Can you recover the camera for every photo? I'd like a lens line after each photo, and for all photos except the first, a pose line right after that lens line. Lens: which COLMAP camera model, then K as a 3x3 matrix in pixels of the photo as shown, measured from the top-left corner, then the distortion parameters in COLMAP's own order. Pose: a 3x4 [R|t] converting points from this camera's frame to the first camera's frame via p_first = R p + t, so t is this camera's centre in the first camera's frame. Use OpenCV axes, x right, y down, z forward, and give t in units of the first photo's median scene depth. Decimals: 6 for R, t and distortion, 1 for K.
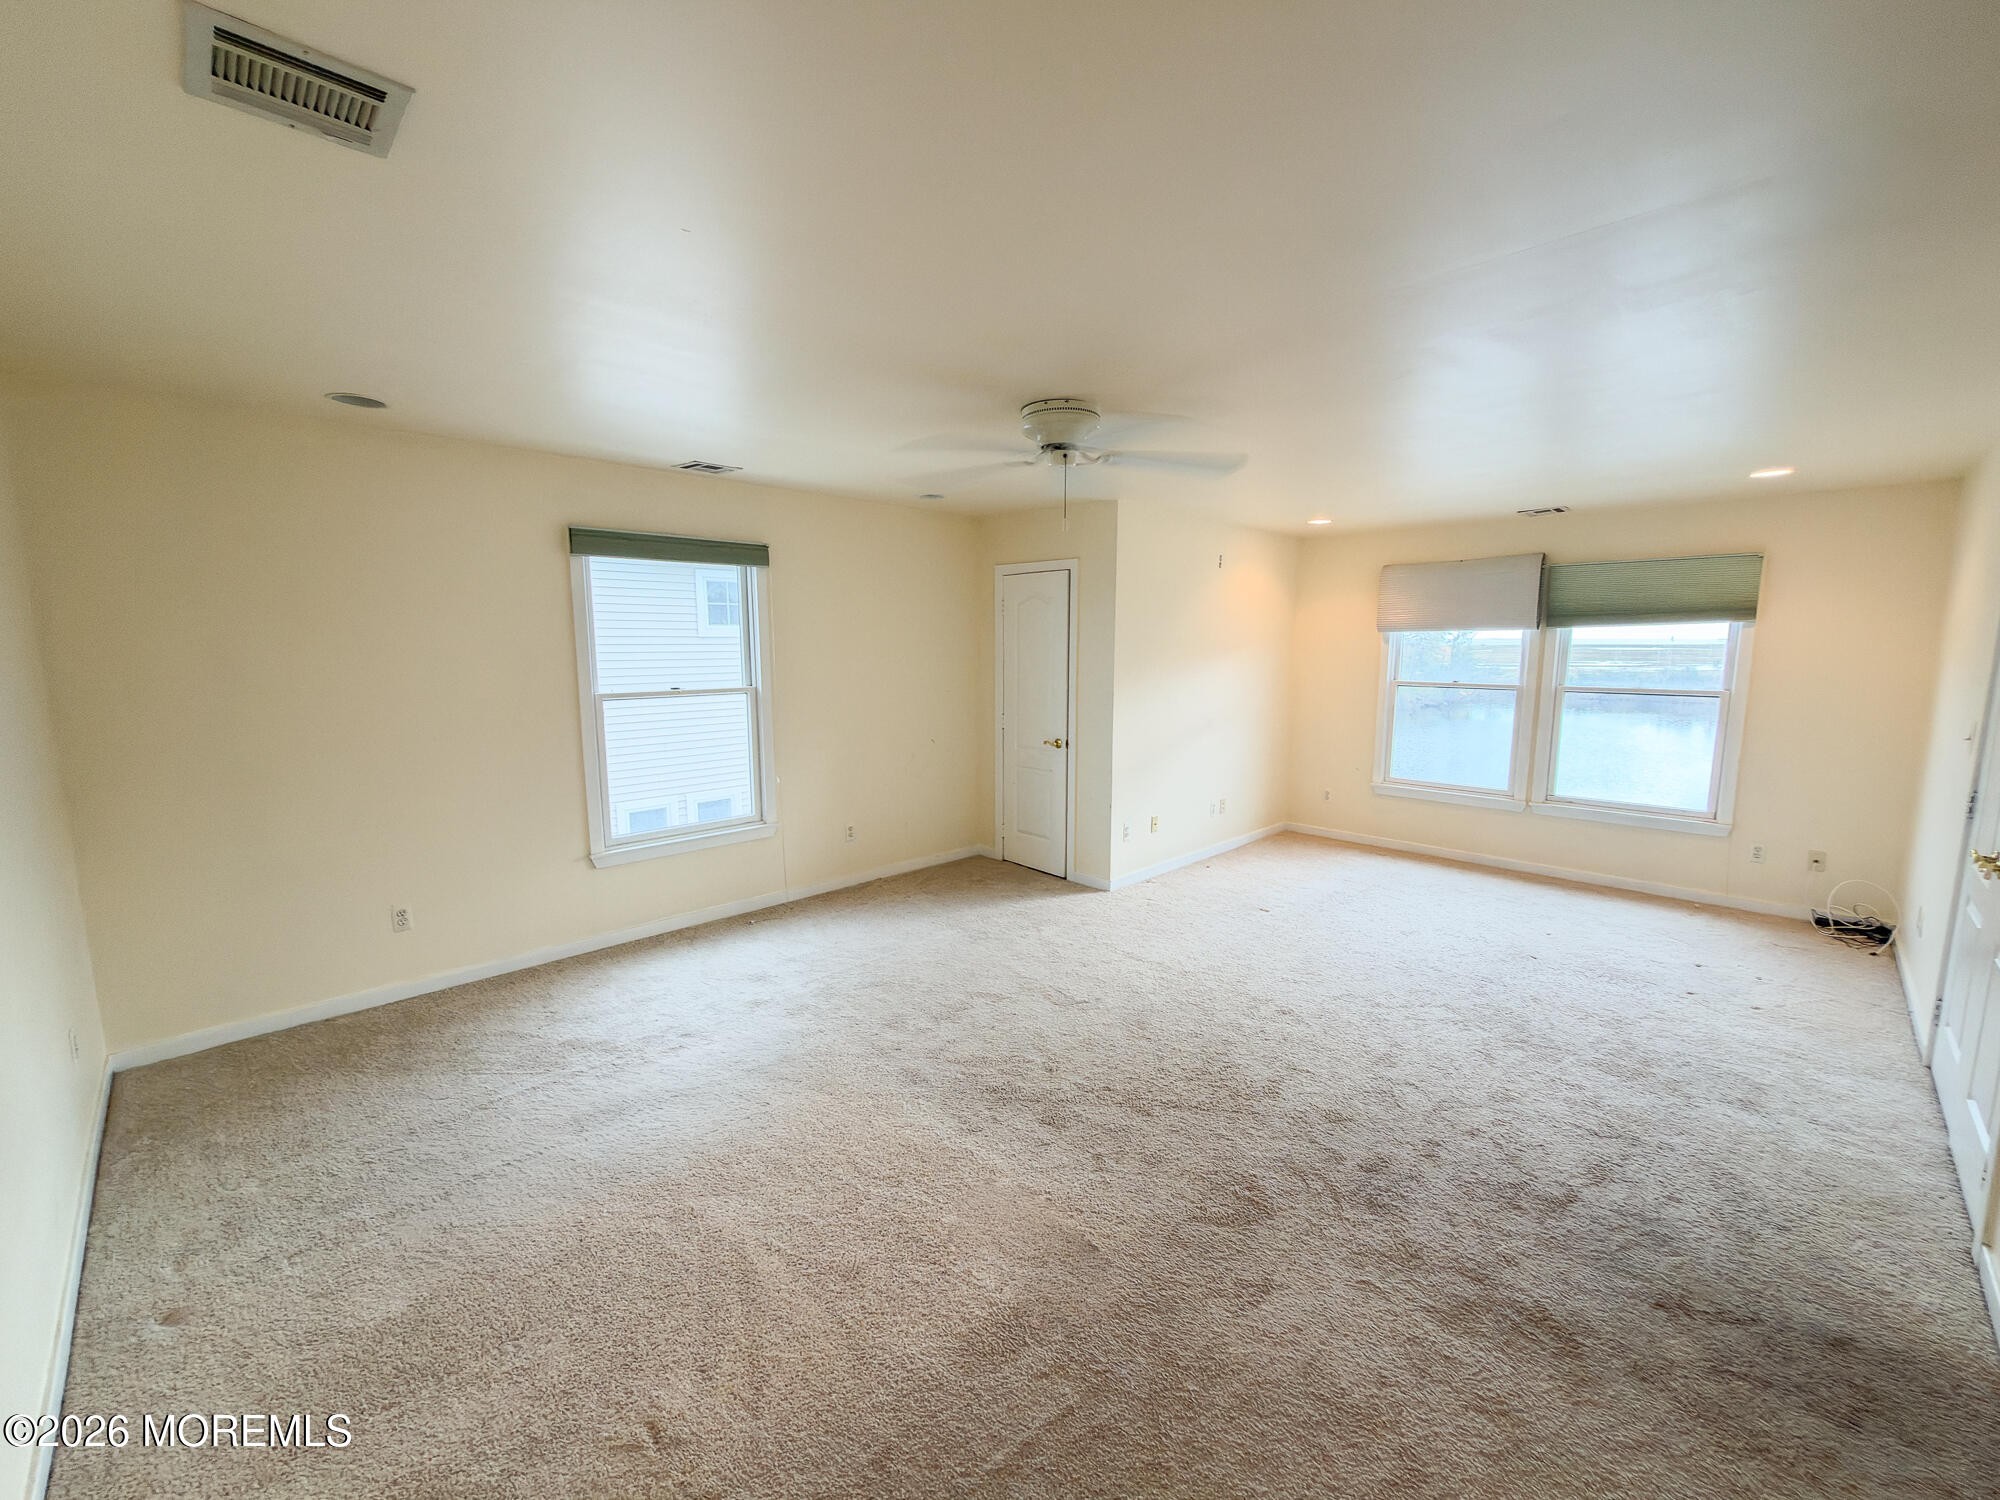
lens RADIAL K [[802.5, 0, 998.1], [0, 802.5, 755.9], [0, 0, 1]] dist [-0.000142, 0.000147]
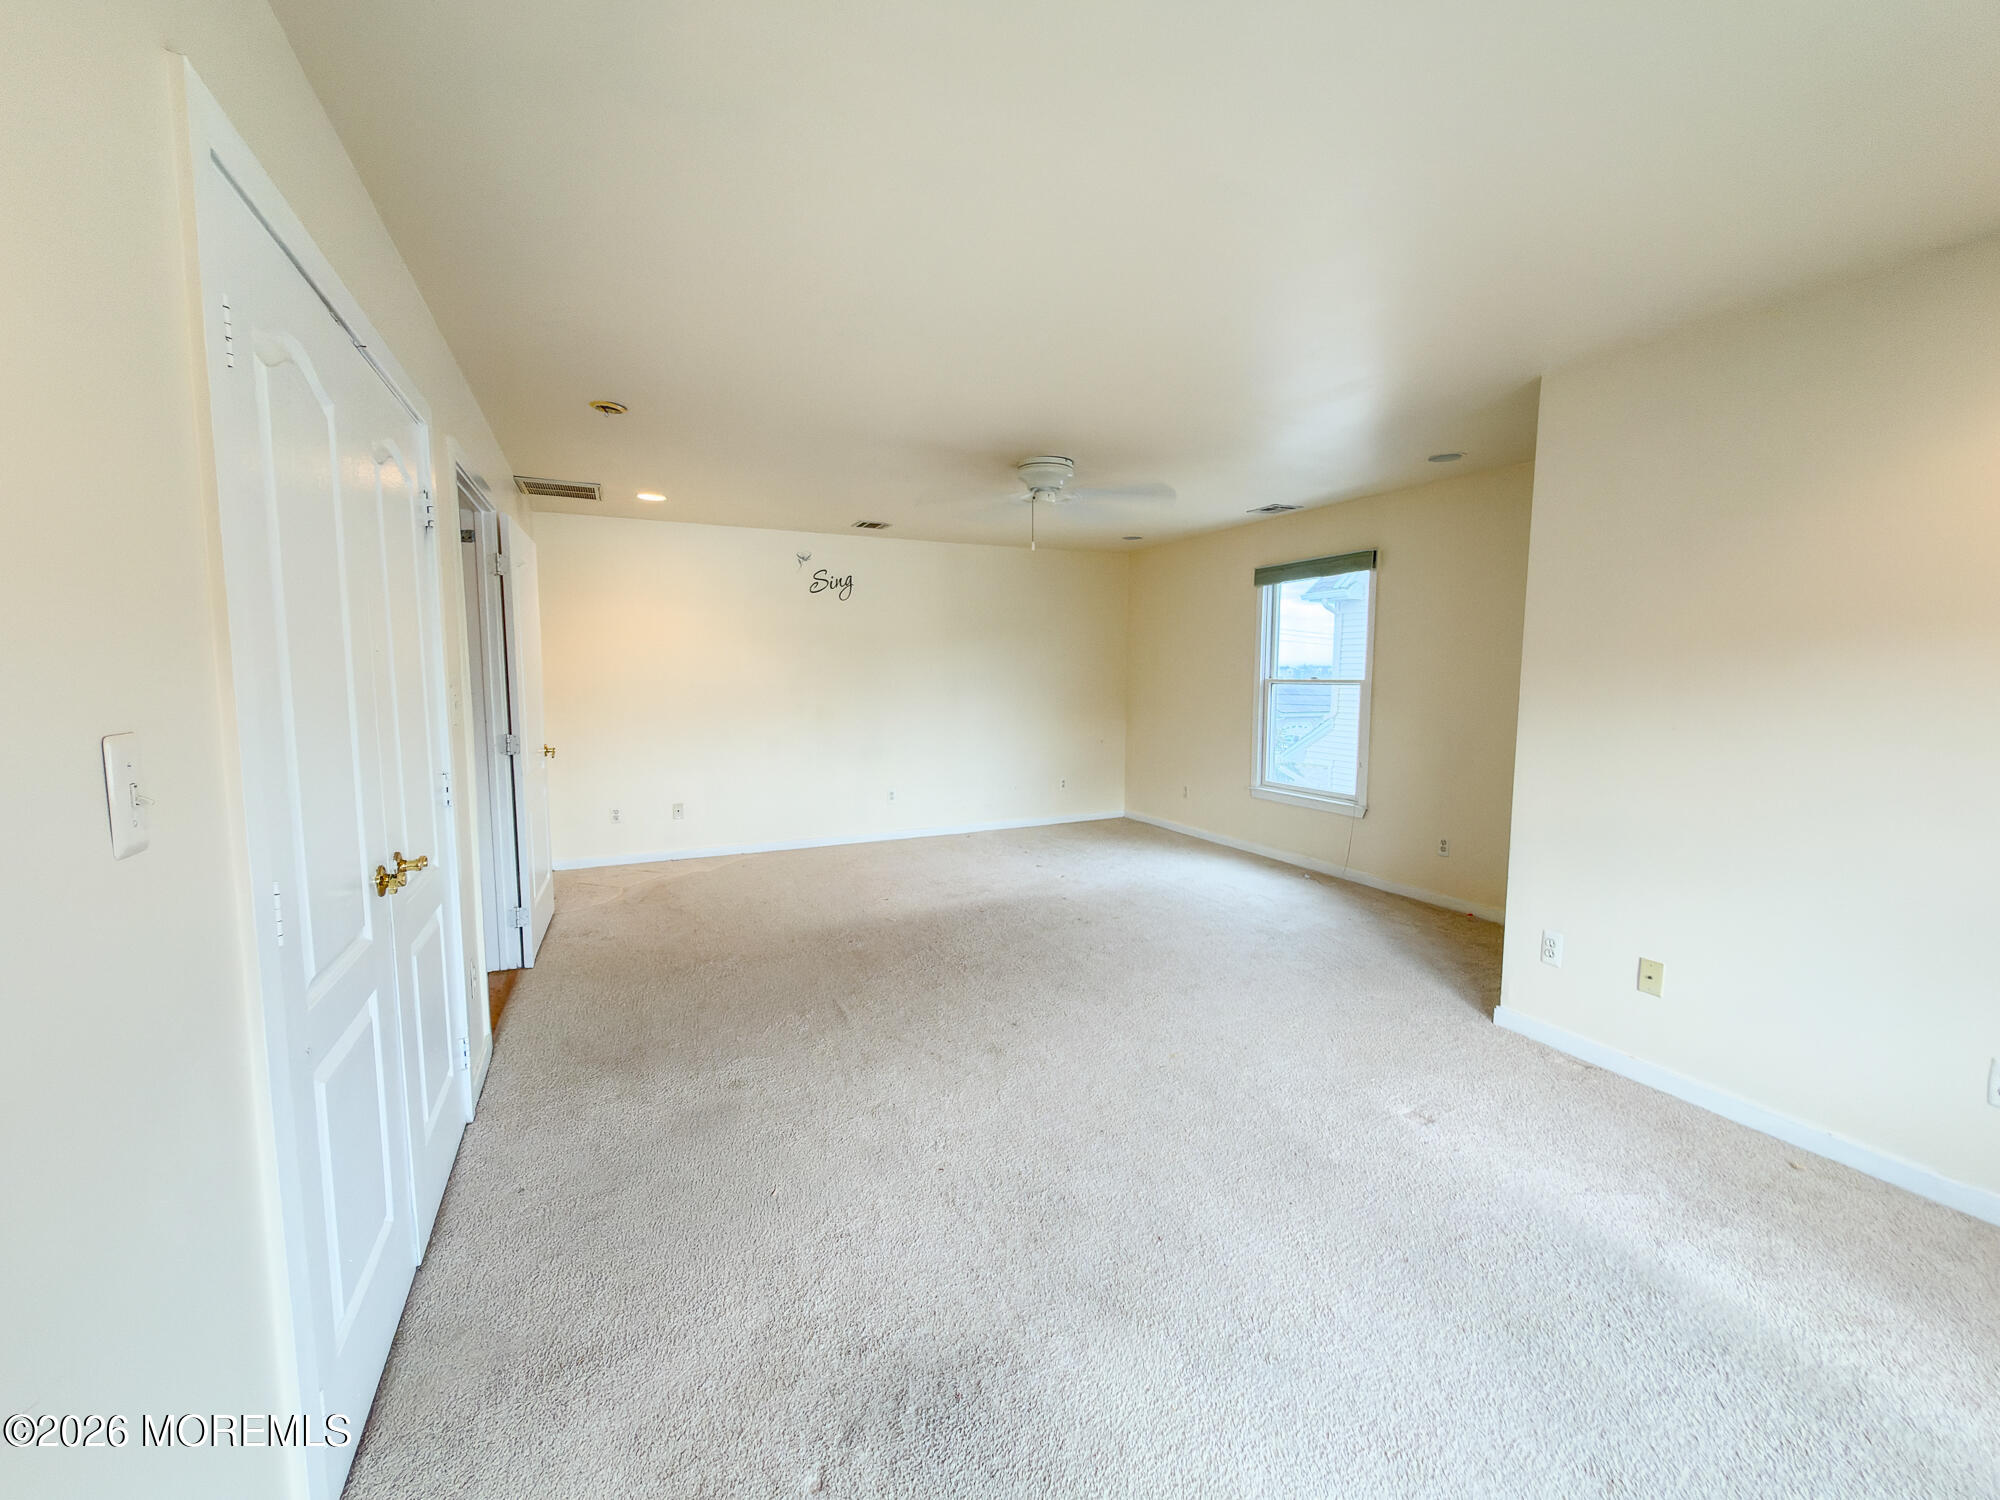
lens RADIAL K [[802.5, 0, 999.3], [0, 802.5, 748.0], [0, 0, 1]] dist [-0.000142, 0.000147]
pose [[-0.329906, 0.091354, -0.939583, 0.800977], [-0.127874, 0.981808, 0.140359, -0.073616], [0.935313, 0.166453, -0.312222, 0.784019]]
